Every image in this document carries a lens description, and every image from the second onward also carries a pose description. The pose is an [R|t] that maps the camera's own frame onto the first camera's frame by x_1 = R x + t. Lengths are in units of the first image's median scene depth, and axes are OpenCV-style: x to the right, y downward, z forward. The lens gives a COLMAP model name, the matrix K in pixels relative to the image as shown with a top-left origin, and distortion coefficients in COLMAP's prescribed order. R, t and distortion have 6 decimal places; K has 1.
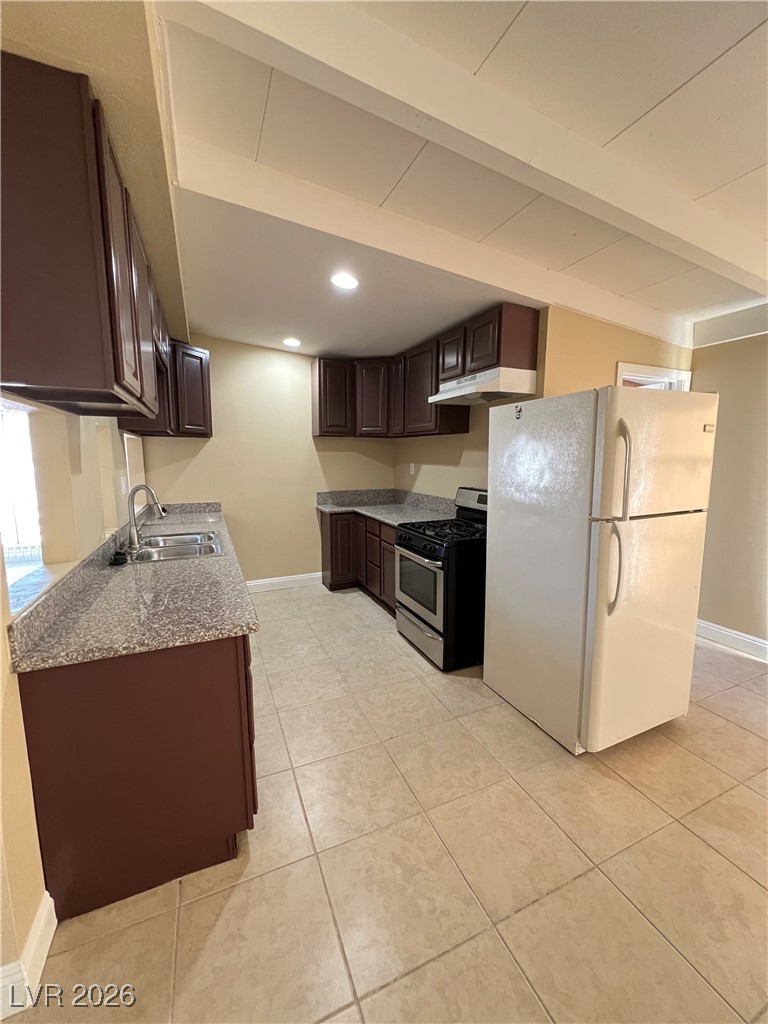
lens RADIAL K [[409.4, 0, 384.7], [0, 409.4, 511.6], [0, 0, 1]] dist [-0.001004, 0.000796]
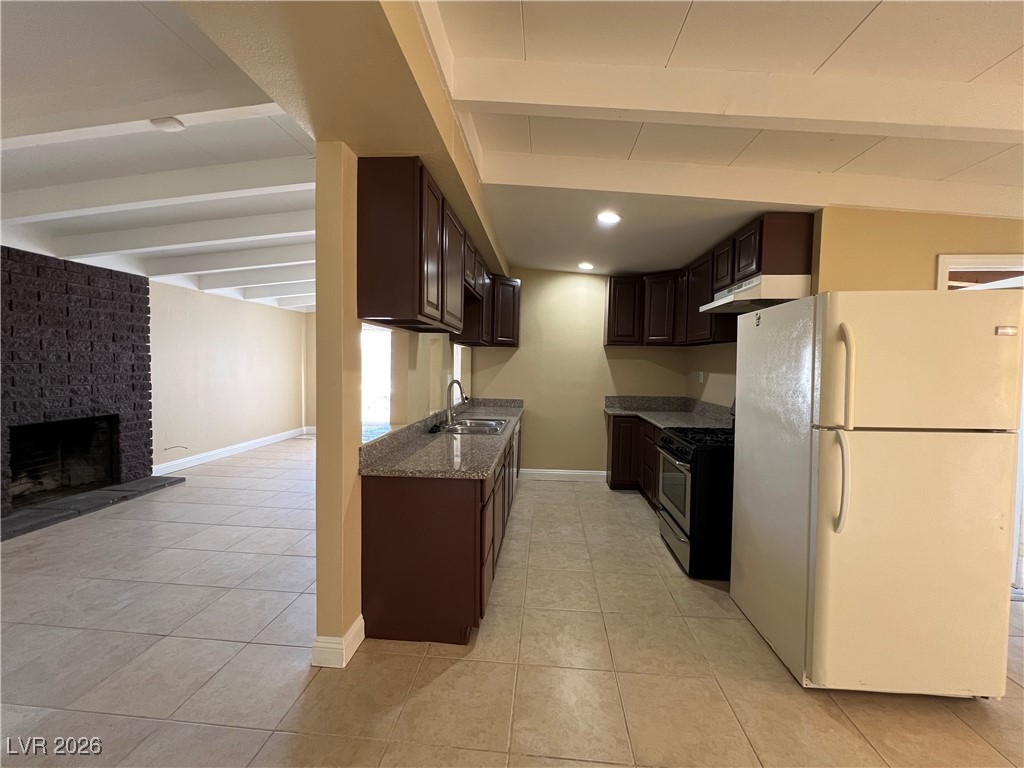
lens RADIAL K [[409.8, 0, 512.4], [0, 409.8, 381.7], [0, 0, 1]] dist [0.000495, 0.000661]
pose [[0.879346, 0.034597, -0.474925, 0.239206], [-0.080226, 0.993864, -0.076141, 0.031713], [0.469377, 0.105055, 0.876726, -0.139500]]
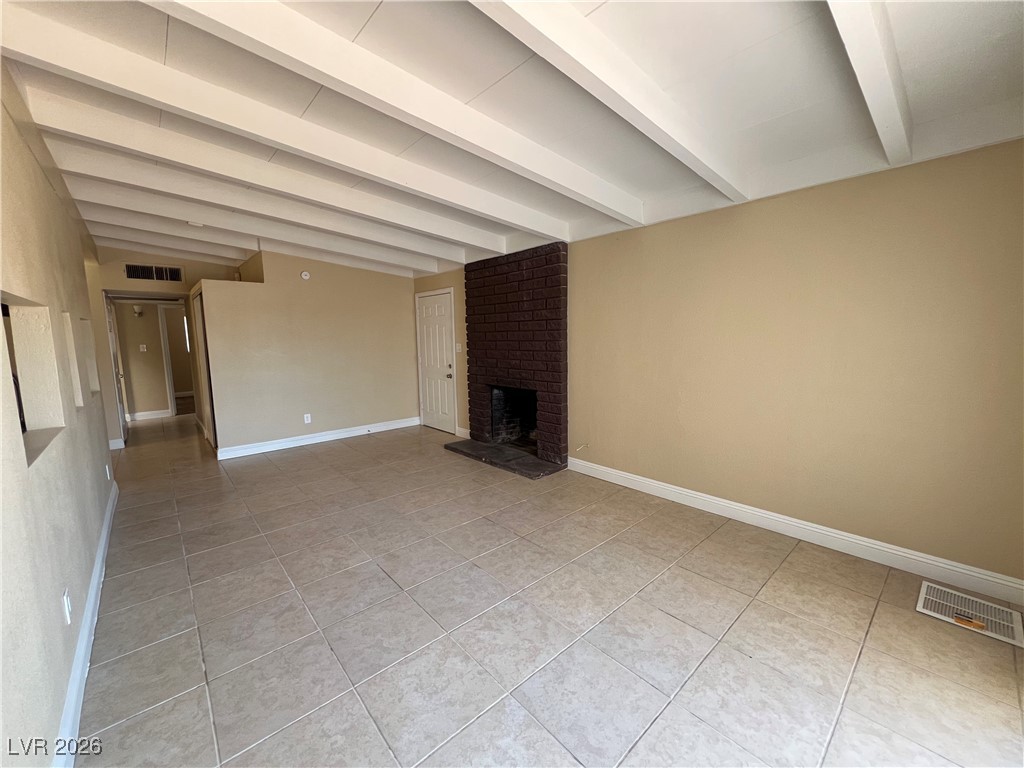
lens RADIAL K [[409.4, 0, 514.2], [0, 409.4, 381.4], [0, 0, 1]] dist [-0.001004, 0.000796]
pose [[-0.950368, 0.050014, -0.307081, -1.382568], [-0.024785, 0.971688, 0.234964, -0.281236], [0.310138, 0.230914, -0.922222, 2.177194]]
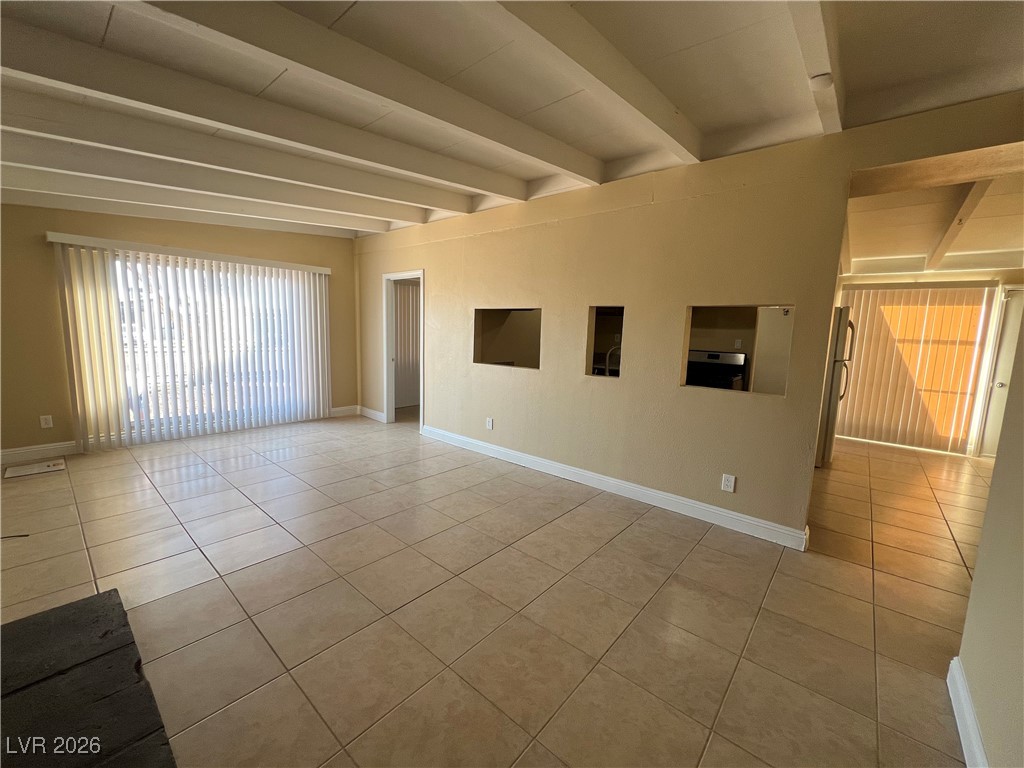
lens RADIAL K [[409.8, 0, 512.2], [0, 409.8, 383.3], [0, 0, 1]] dist [0.000495, 0.000661]
pose [[0.900935, -0.029999, 0.432917, -1.558110], [0.026067, 0.999547, 0.015015, 0.045059], [-0.433171, -0.002242, 0.901309, -0.226475]]
